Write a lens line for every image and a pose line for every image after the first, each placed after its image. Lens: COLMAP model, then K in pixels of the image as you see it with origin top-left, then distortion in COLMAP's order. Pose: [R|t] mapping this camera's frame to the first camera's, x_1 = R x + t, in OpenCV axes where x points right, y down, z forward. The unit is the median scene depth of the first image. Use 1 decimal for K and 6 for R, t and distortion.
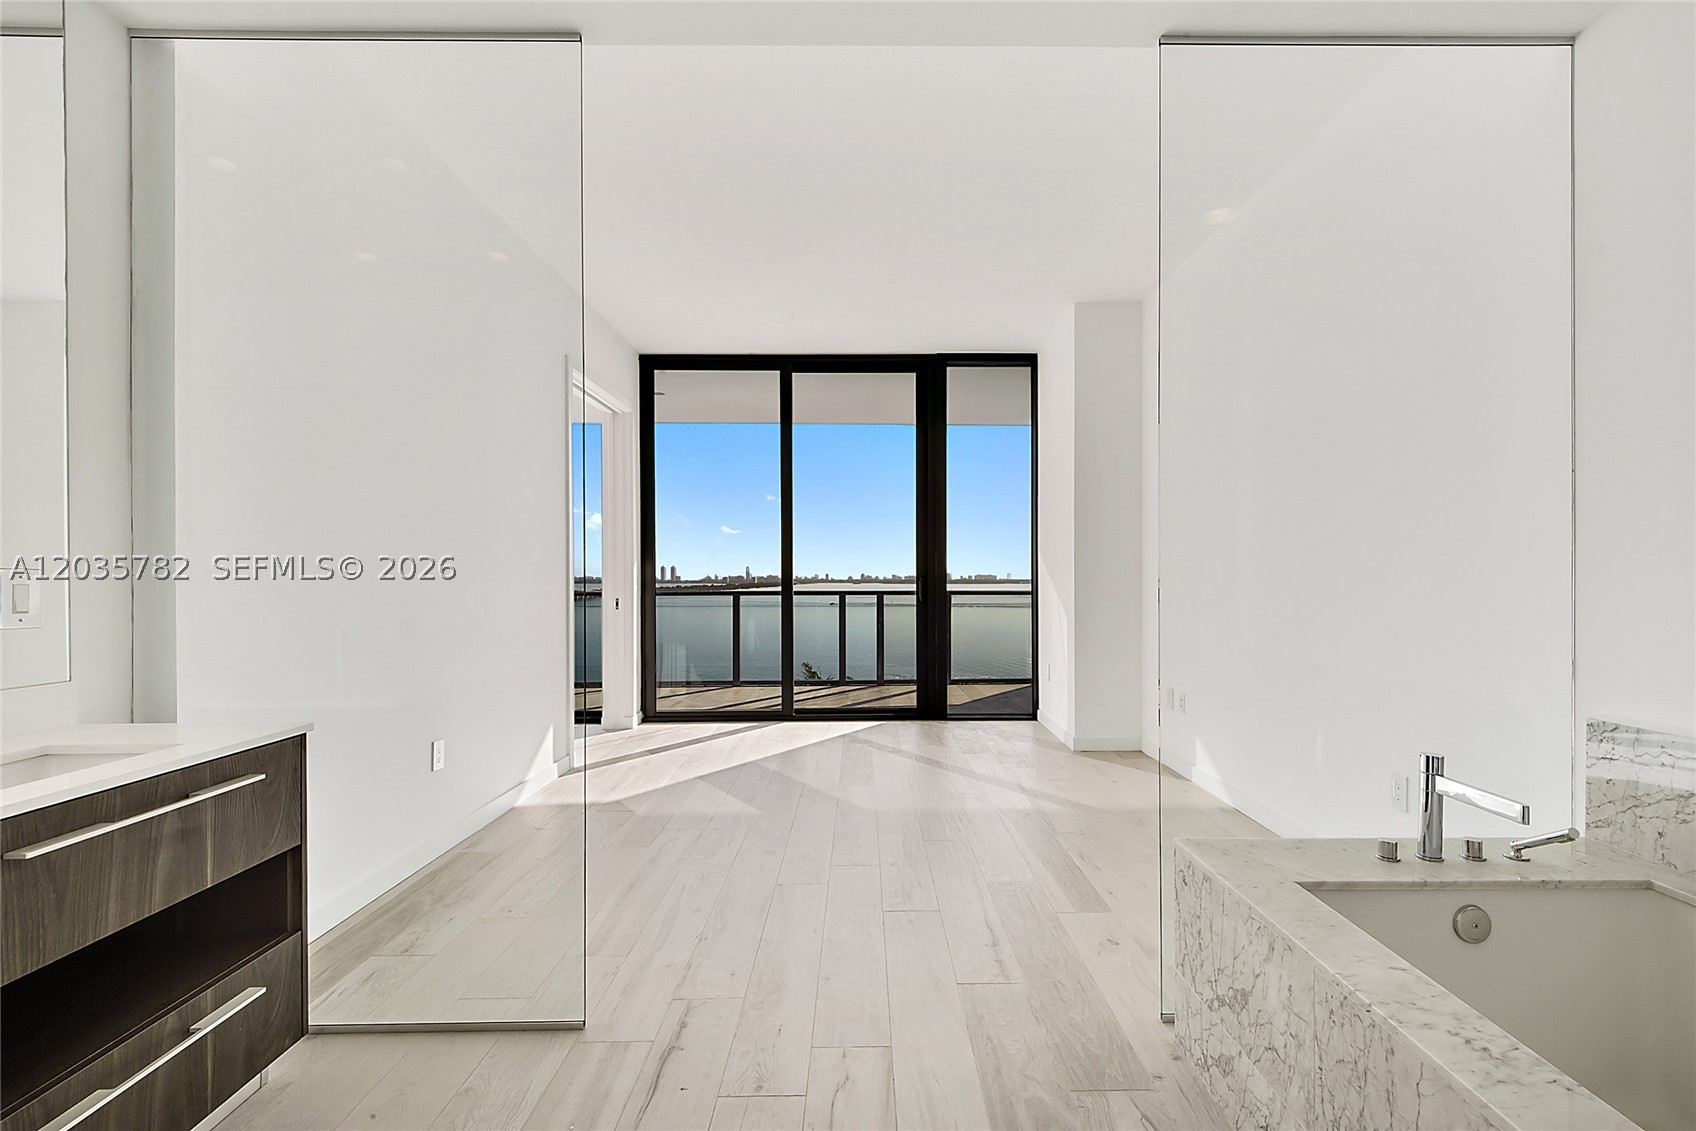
lens RADIAL K [[776.7, 0, 891.3], [0, 776.7, 578.7], [0, 0, 1]] dist [0.027398, 0.000233]
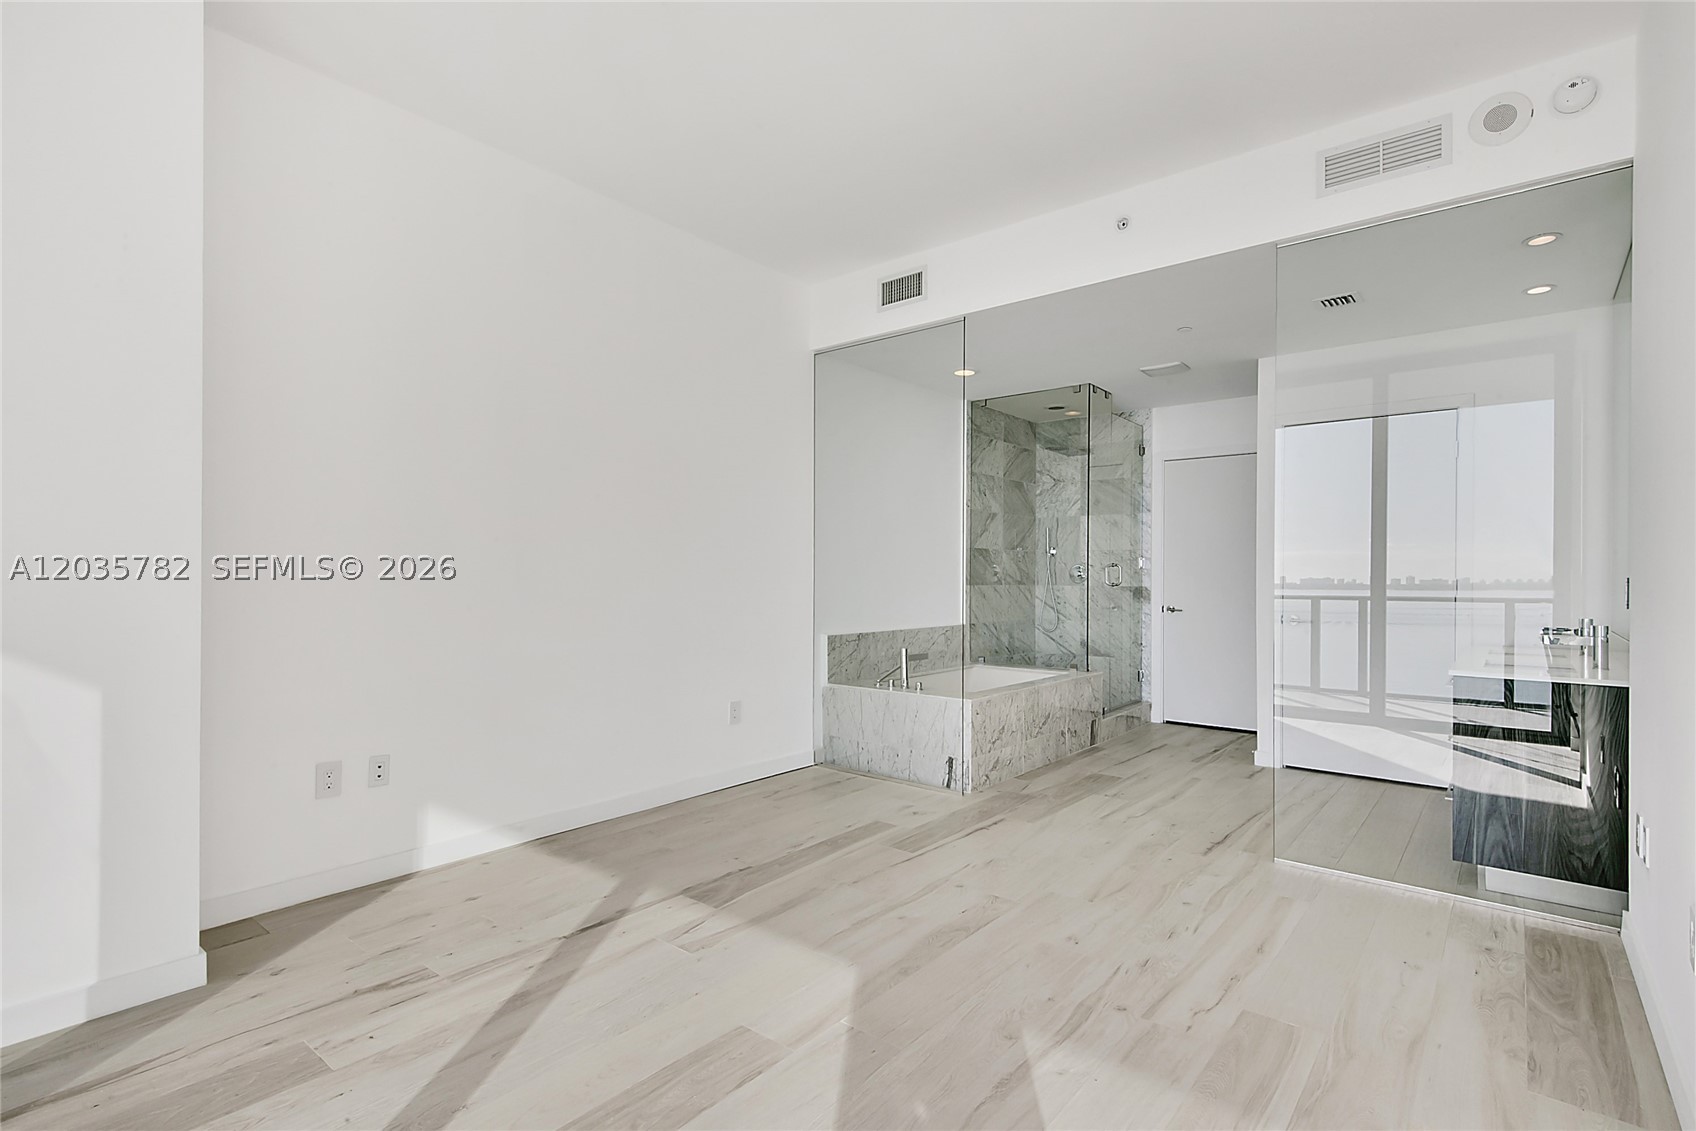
lens RADIAL K [[802.5, 0, 848.2], [0, 802.5, 571.5], [0, 0, 1]] dist [0.042513, -0.022558]
pose [[-0.748511, 0.003450, 0.663114, -0.904001], [-0.003396, 0.999953, -0.009037, -0.003606], [-0.663114, -0.009016, -0.748464, 3.032076]]
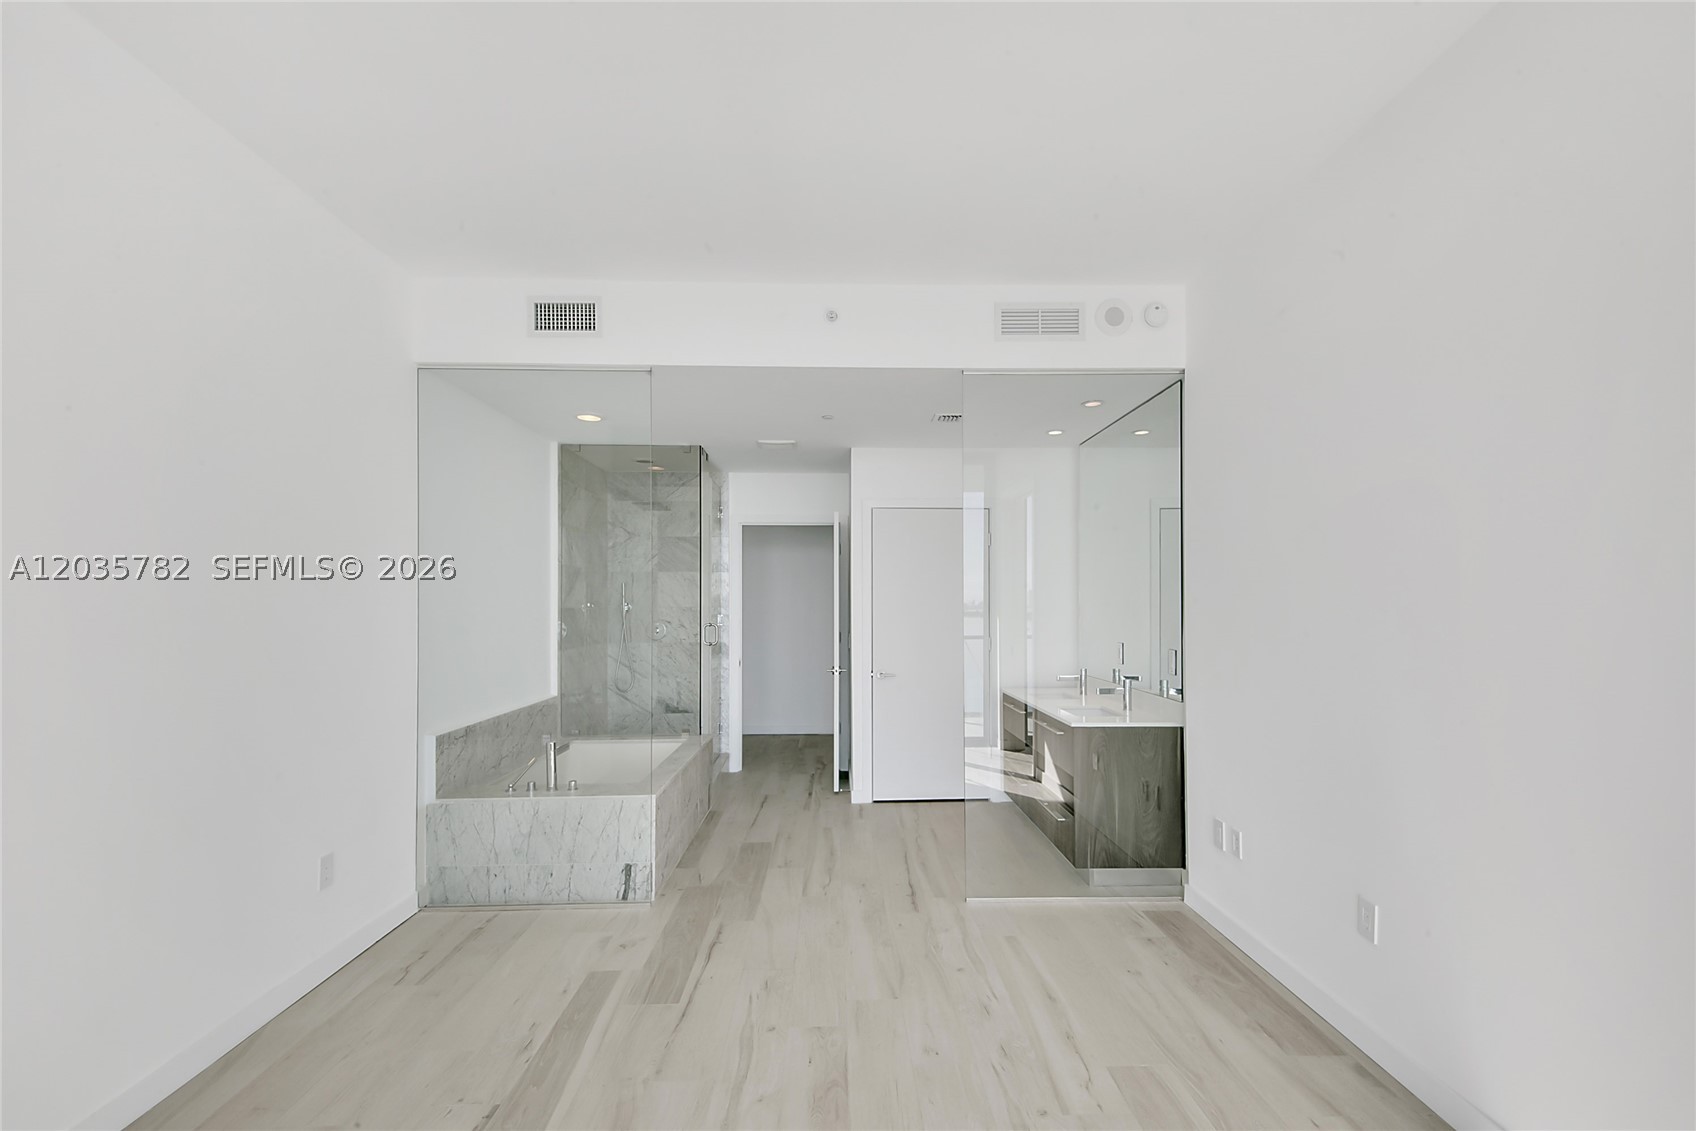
lens RADIAL K [[782.5, 0, 851.9], [0, 782.5, 589.4], [0, 0, 1]] dist [0.043814, -0.023292]
pose [[-0.999848, 0.009145, 0.014814, -0.167188], [0.008854, 0.999770, -0.019549, -0.141409], [-0.014989, -0.019414, -0.999699, 3.087338]]
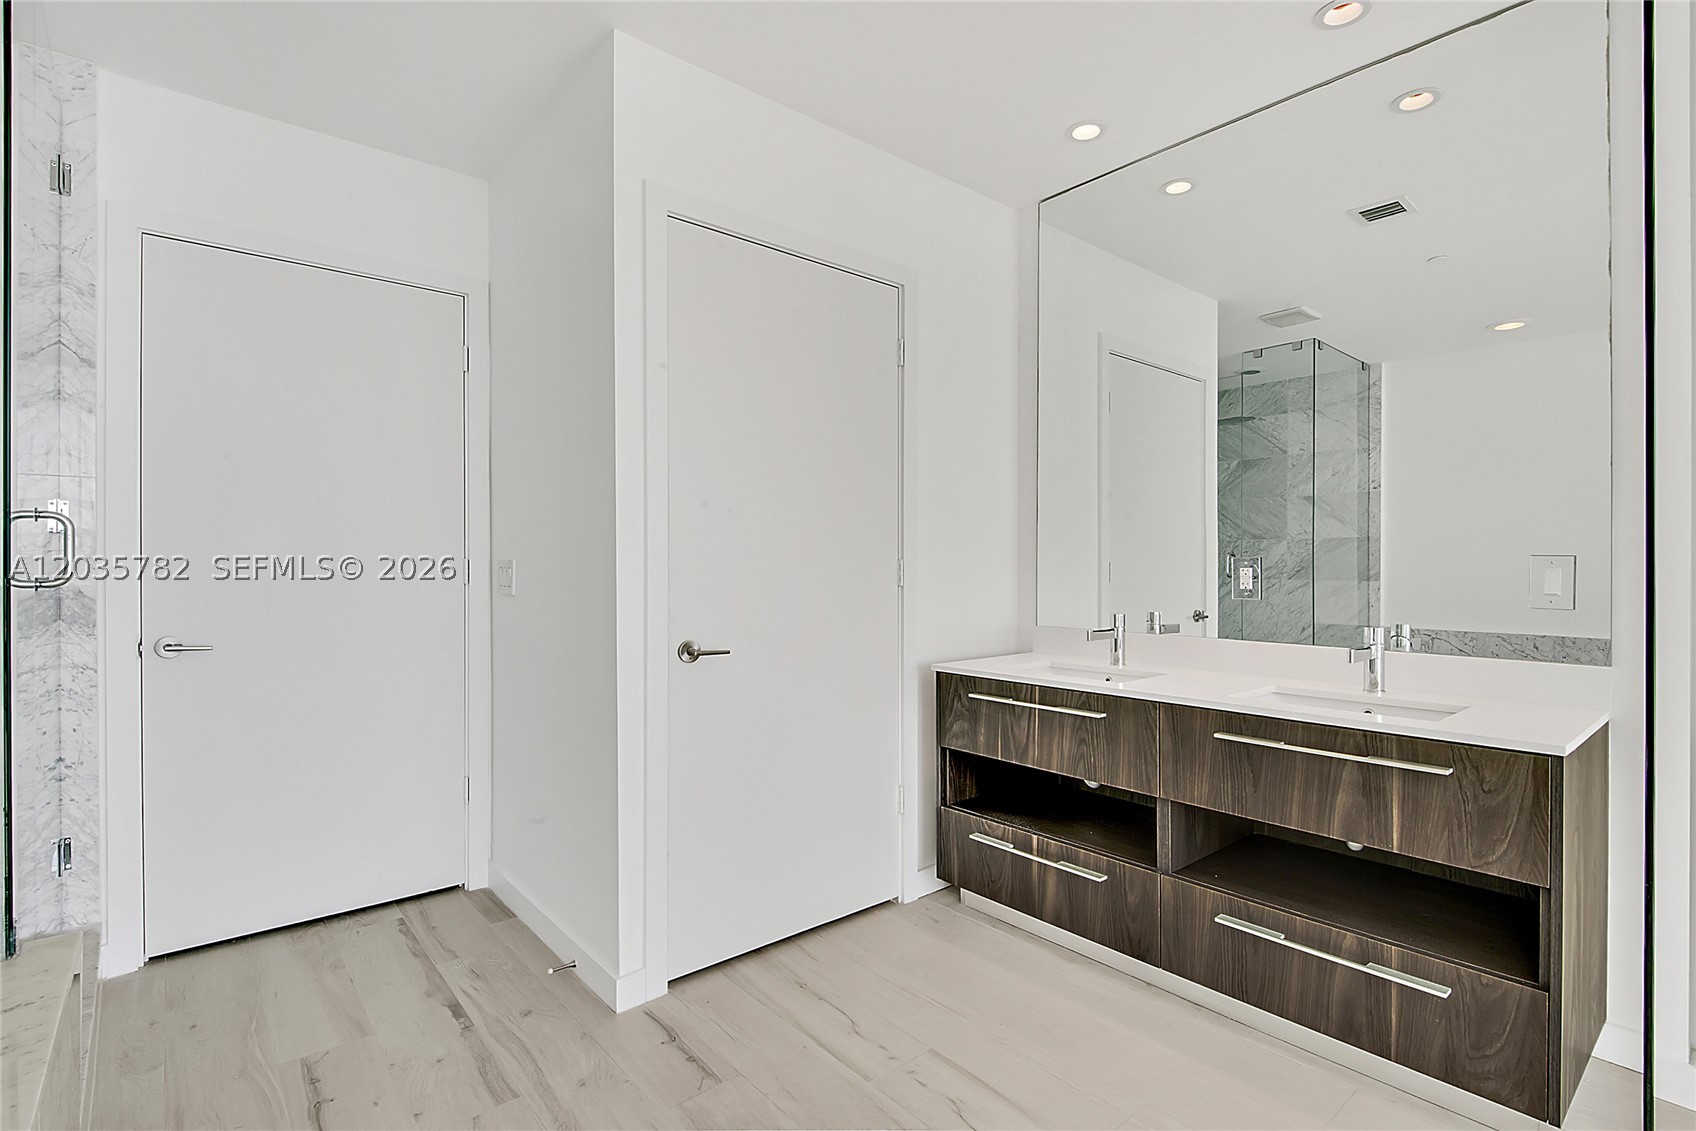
lens RADIAL K [[786.3, 0, 858.7], [0, 786.3, 565.8], [0, 0, 1]] dist [0.016880, -0.010580]
pose [[-0.780224, 0.005716, -0.625474, 0.304510], [0.004578, 0.999984, 0.003429, -0.003715], [0.625484, -0.000188, -0.780237, 1.138965]]
